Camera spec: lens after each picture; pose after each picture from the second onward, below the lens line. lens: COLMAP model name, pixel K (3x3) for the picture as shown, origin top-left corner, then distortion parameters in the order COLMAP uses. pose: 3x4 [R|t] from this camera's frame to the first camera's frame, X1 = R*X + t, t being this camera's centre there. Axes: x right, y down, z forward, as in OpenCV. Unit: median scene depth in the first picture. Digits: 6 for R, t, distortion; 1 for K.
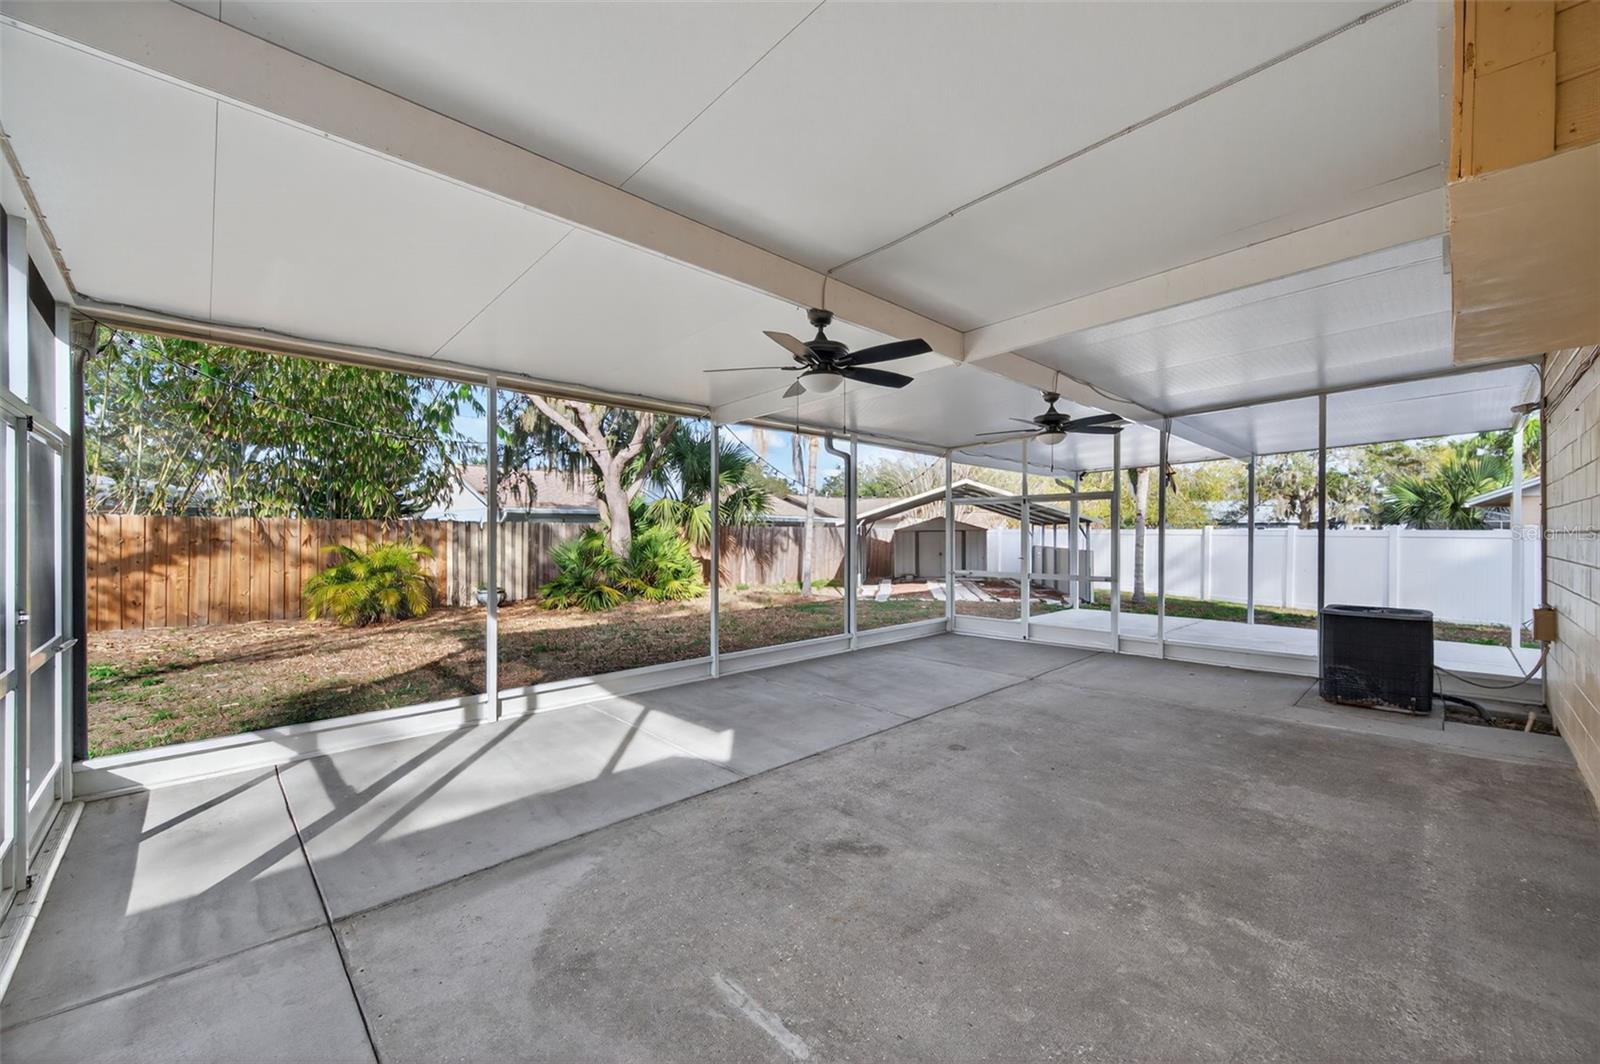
lens RADIAL K [[621.9, 0, 797.4], [0, 621.9, 534.0], [0, 0, 1]] dist [0.008828, -0.000263]
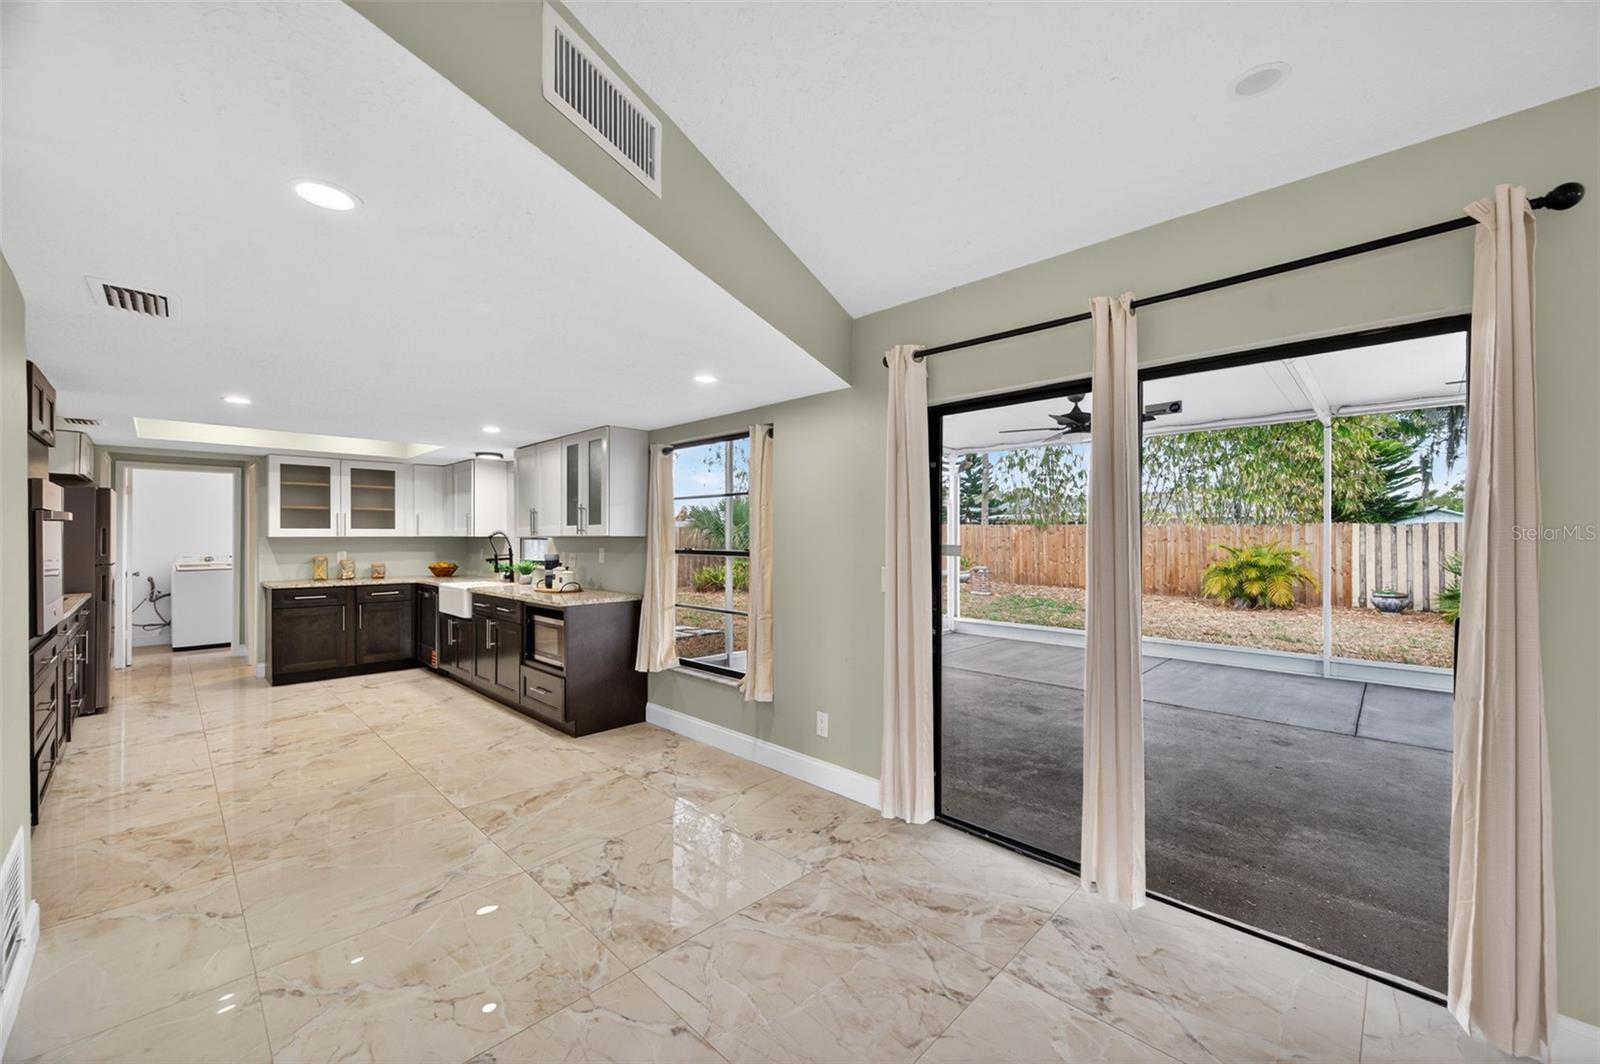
lens RADIAL K [[621.9, 0, 792.8], [0, 621.9, 532.8], [0, 0, 1]] dist [0.008828, -0.000263]
pose [[0.028333, -0.004437, -0.999589, 1.679808], [-0.004163, 0.999981, -0.004557, 0.019586], [0.999590, 0.004290, 0.028314, 0.255728]]
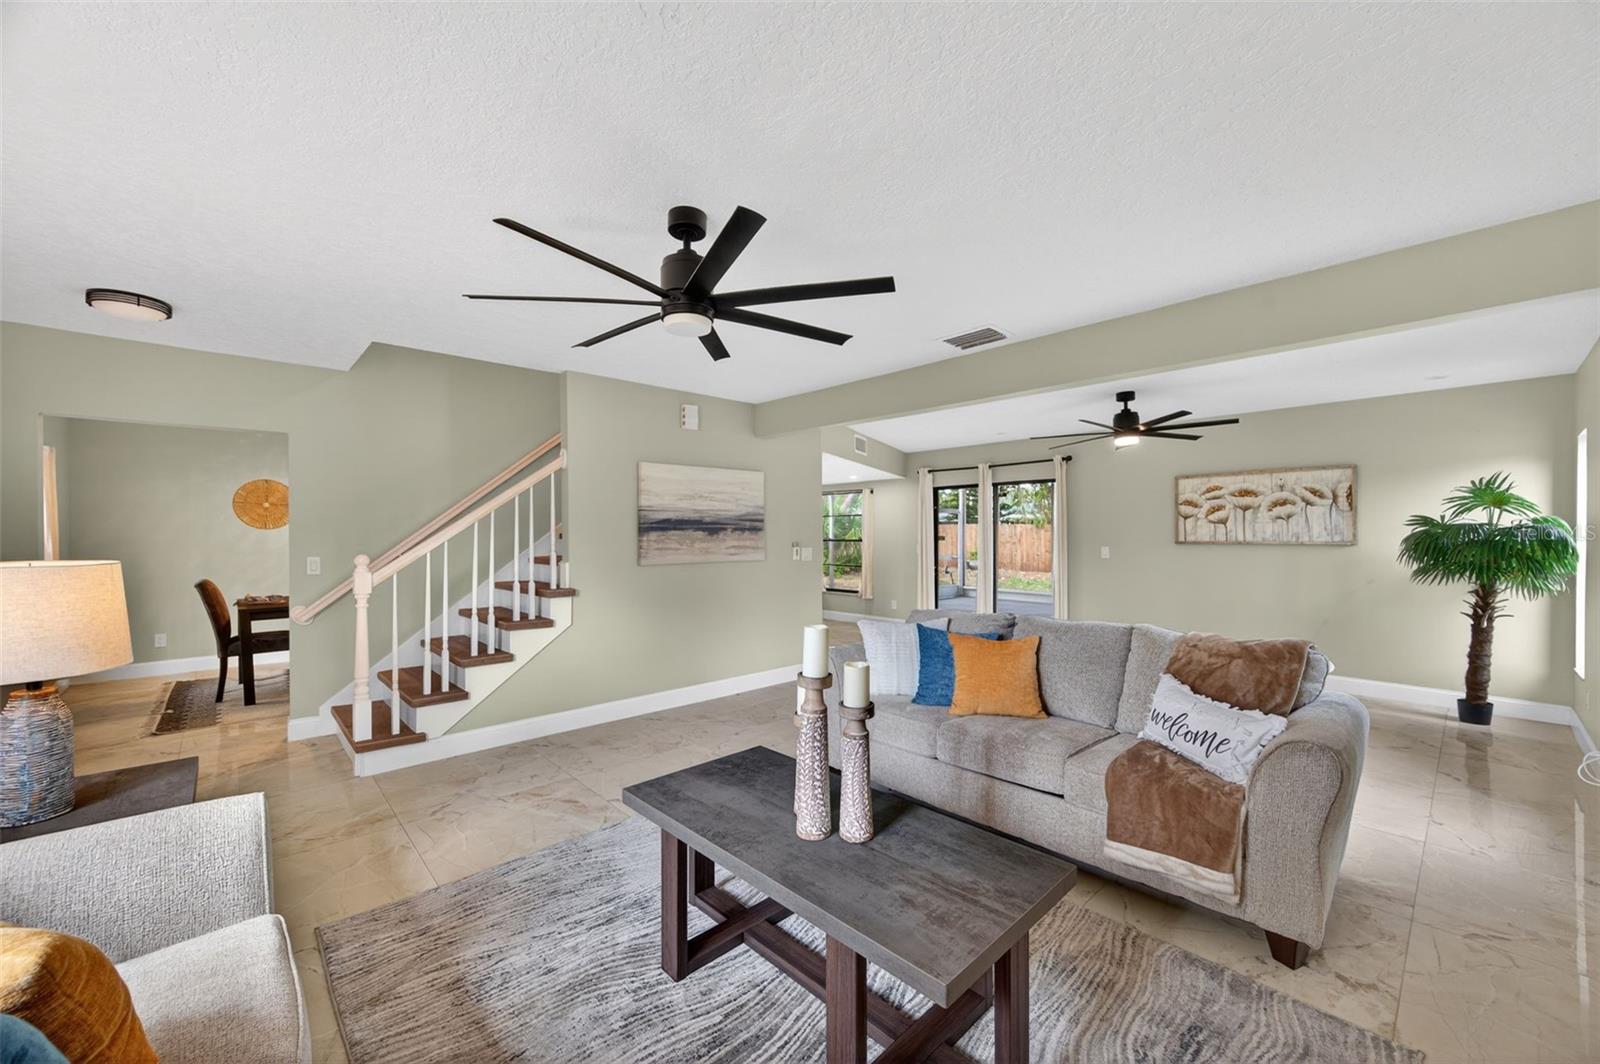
lens RADIAL K [[621.9, 0, 803.2], [0, 621.9, 533.9], [0, 0, 1]] dist [0.008828, -0.000263]
pose [[0.000470, 0.000565, -1.000000, 5.446611], [-0.000999, 0.999999, 0.000564, 0.028949], [0.999999, 0.000999, 0.000471, -0.459020]]
